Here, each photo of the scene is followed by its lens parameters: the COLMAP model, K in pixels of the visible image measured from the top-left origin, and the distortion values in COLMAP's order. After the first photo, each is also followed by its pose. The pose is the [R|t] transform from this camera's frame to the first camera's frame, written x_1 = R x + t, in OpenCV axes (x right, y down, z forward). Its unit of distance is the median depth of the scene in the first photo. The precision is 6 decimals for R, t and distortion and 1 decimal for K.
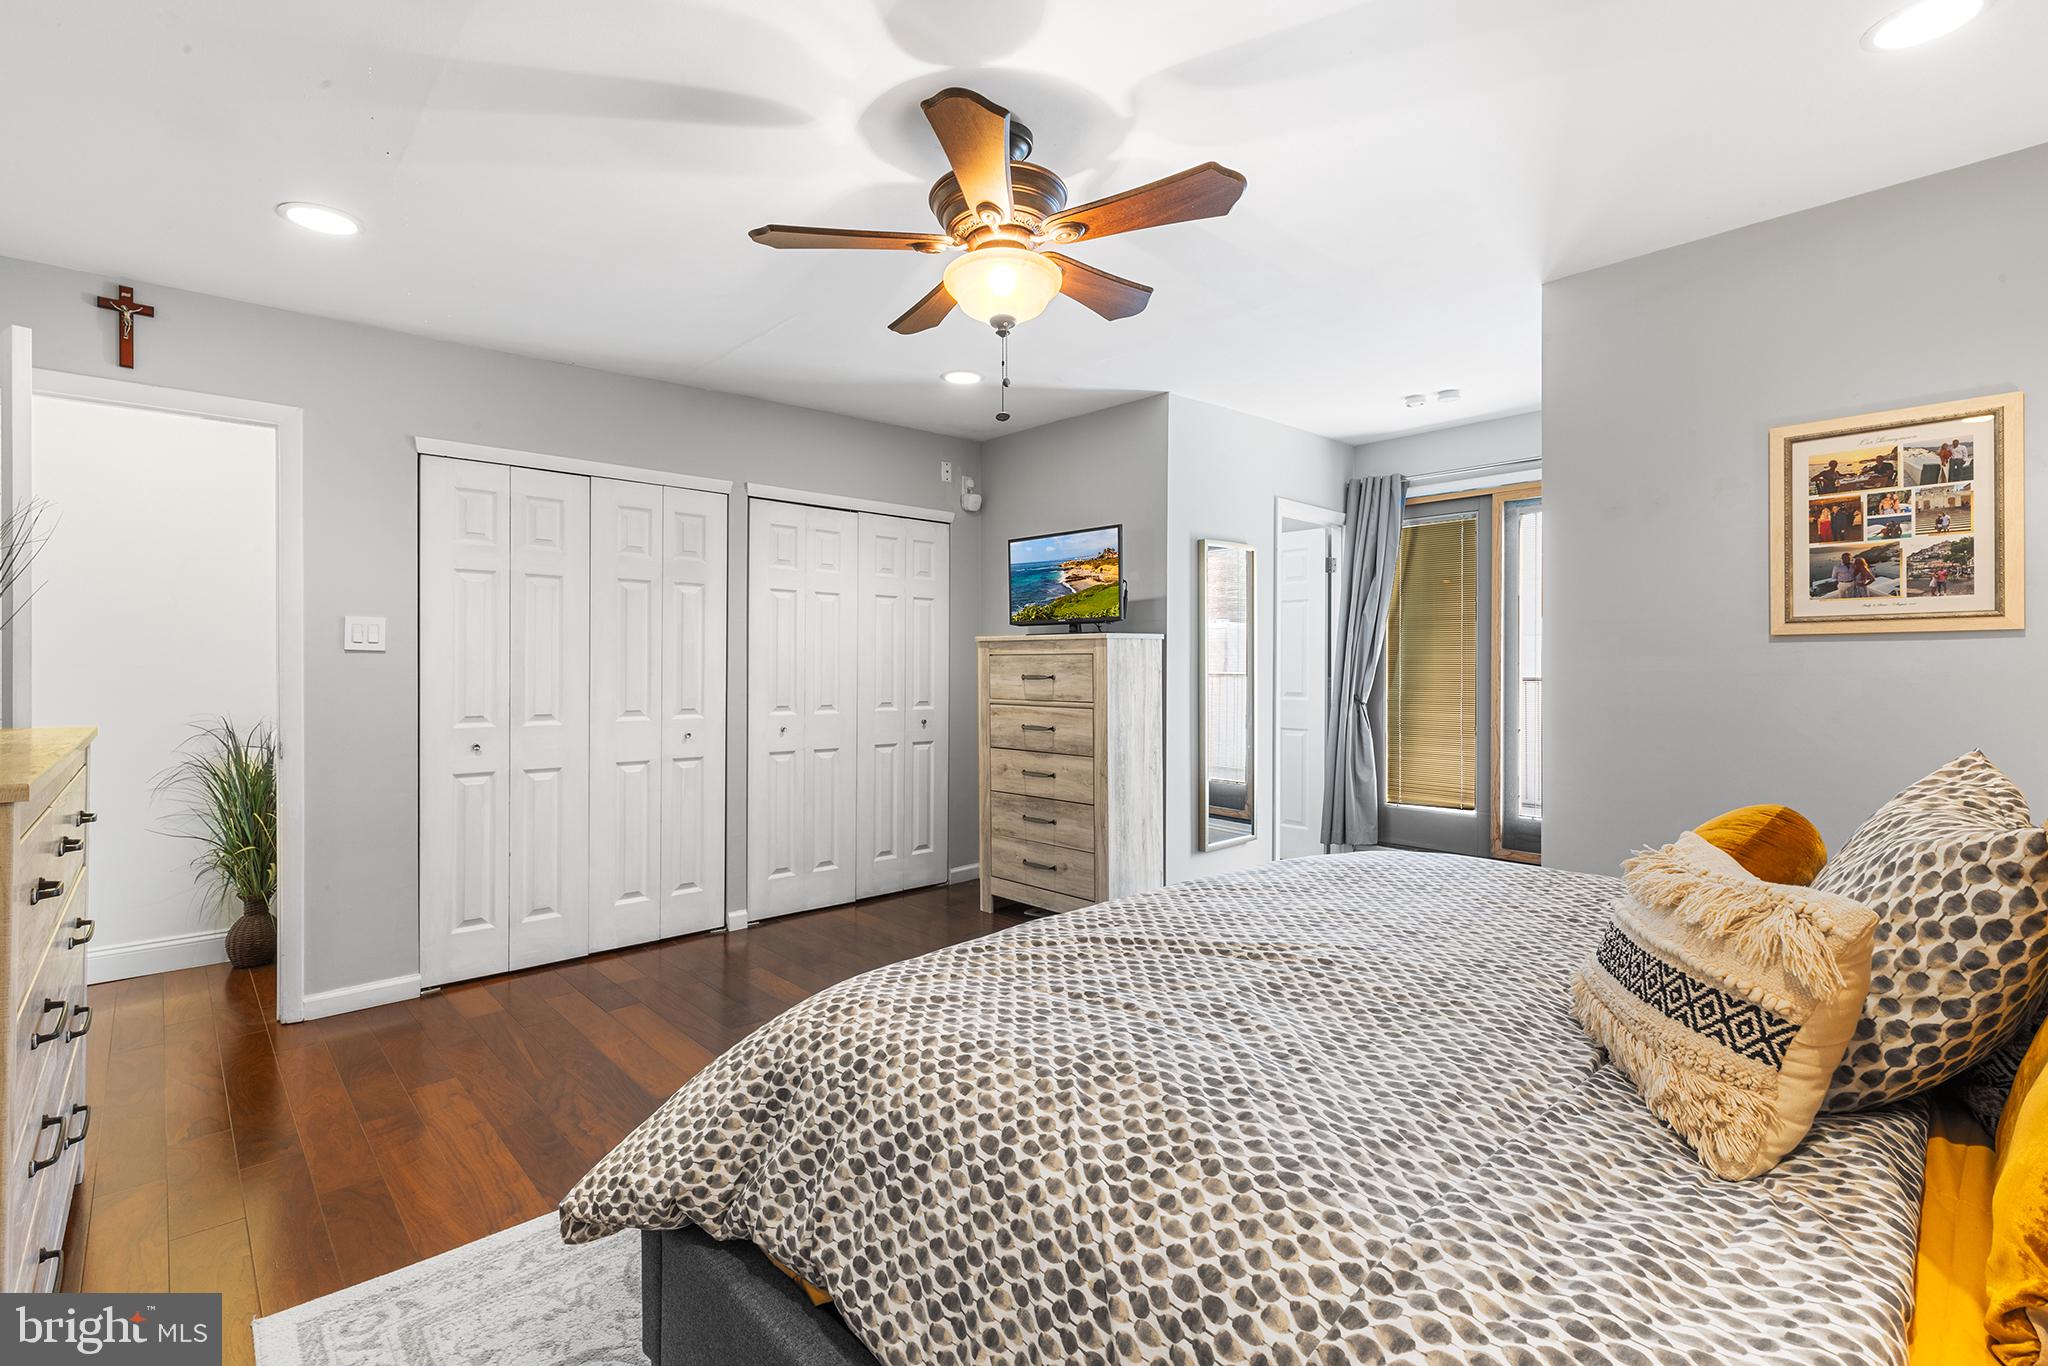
lens RADIAL K [[932.3, 0, 1021.2], [0, 932.3, 668.4], [0, 0, 1]] dist [0.007184, -0.002528]
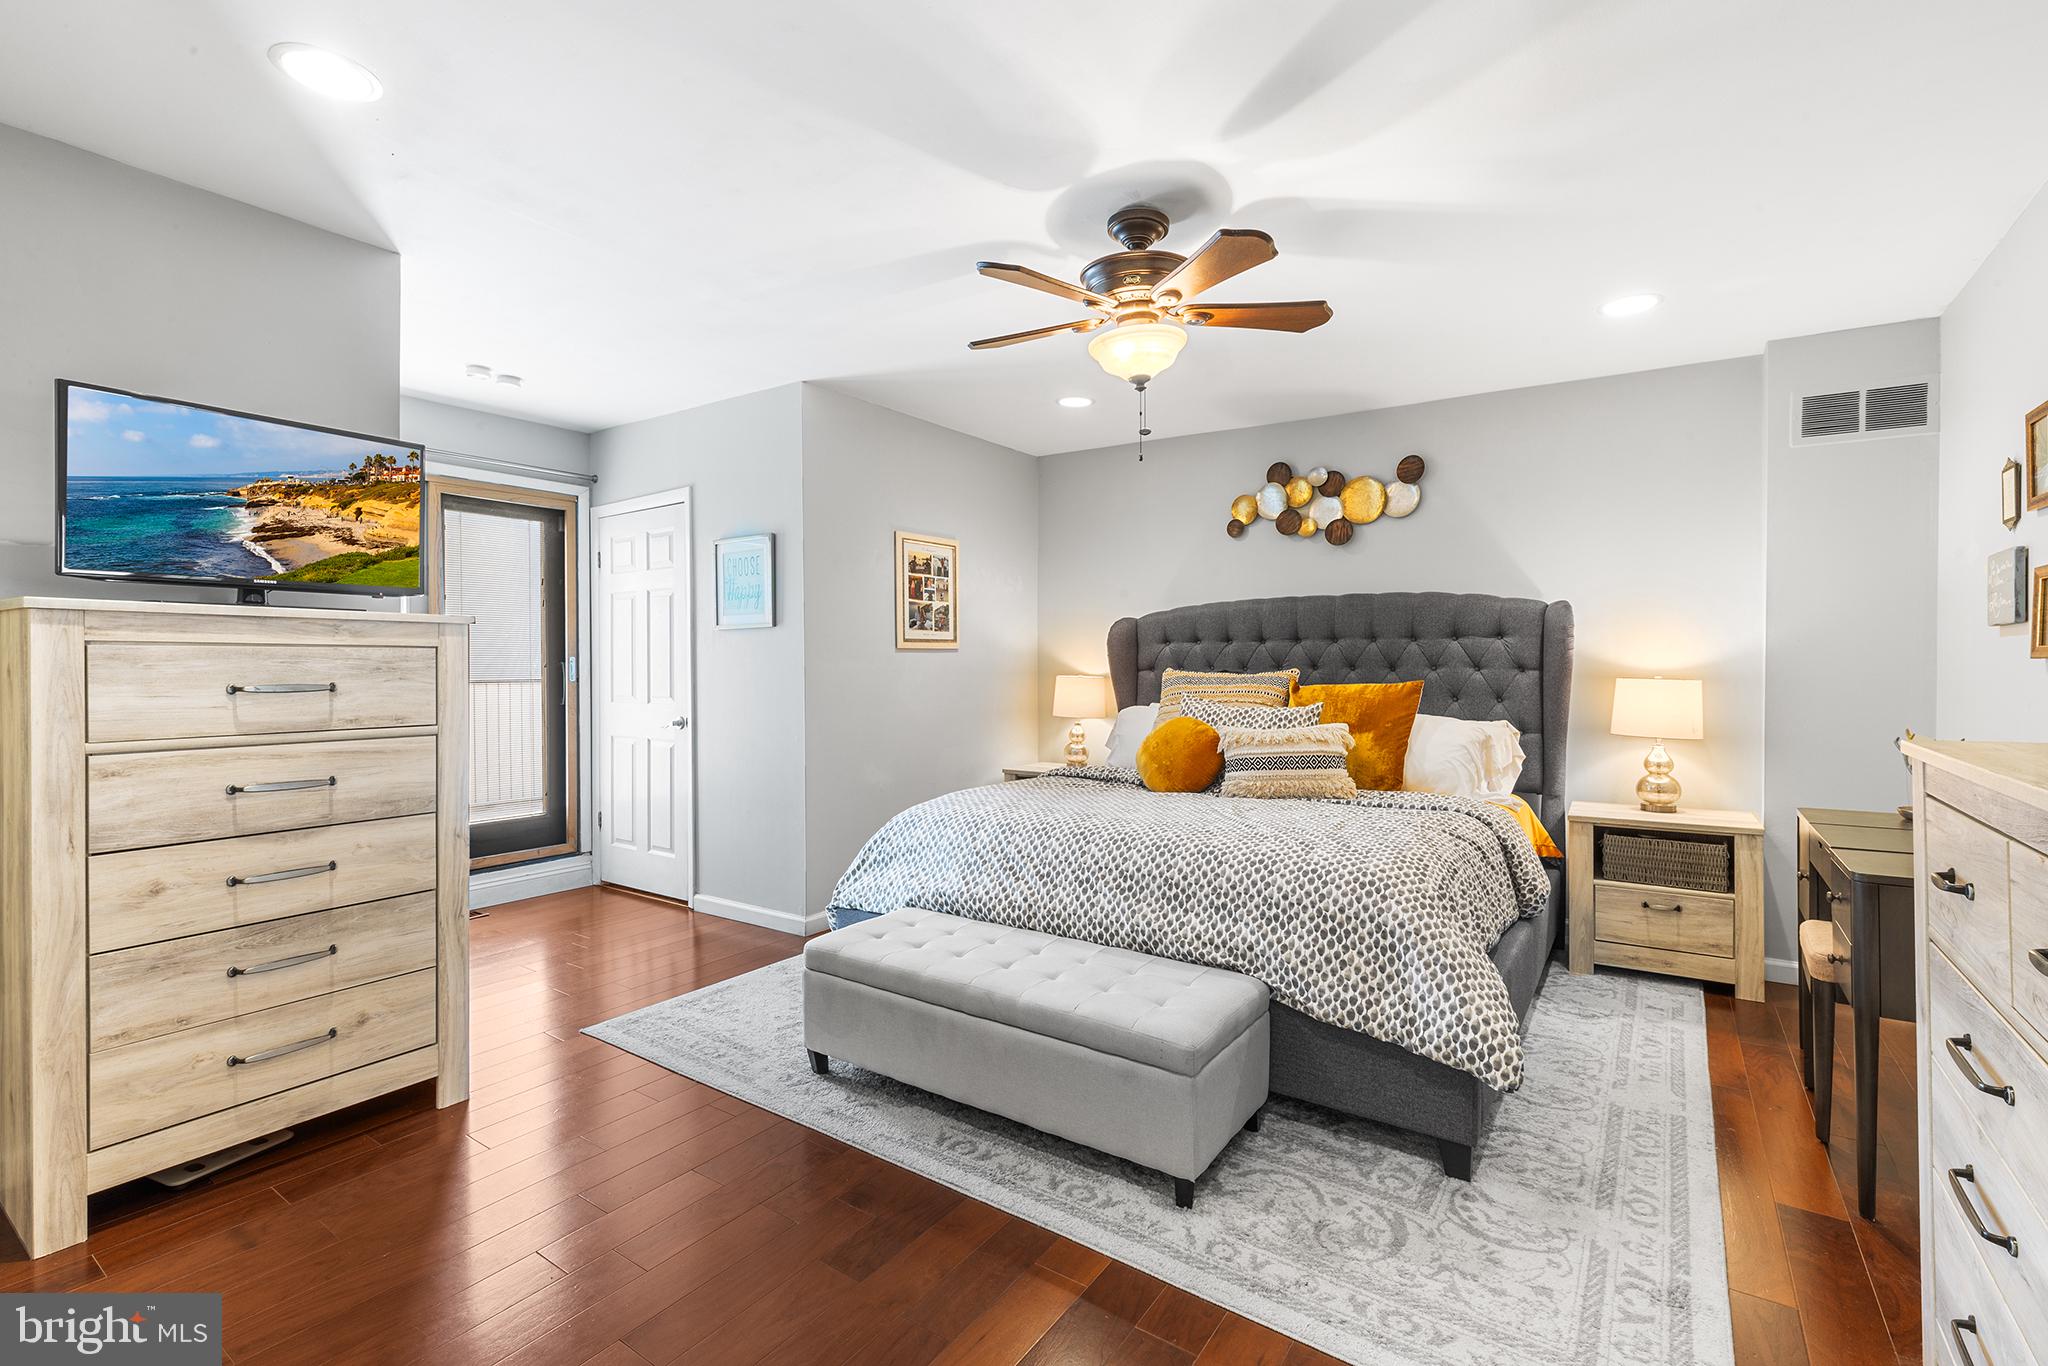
lens RADIAL K [[932.3, 0, 1028.1], [0, 932.3, 670.5], [0, 0, 1]] dist [0.007184, -0.002528]
pose [[-0.219938, -0.002094, 0.975512, -1.000636], [0.007618, 0.999964, 0.003864, 0.000796], [-0.975484, 0.008281, -0.219914, 1.207557]]
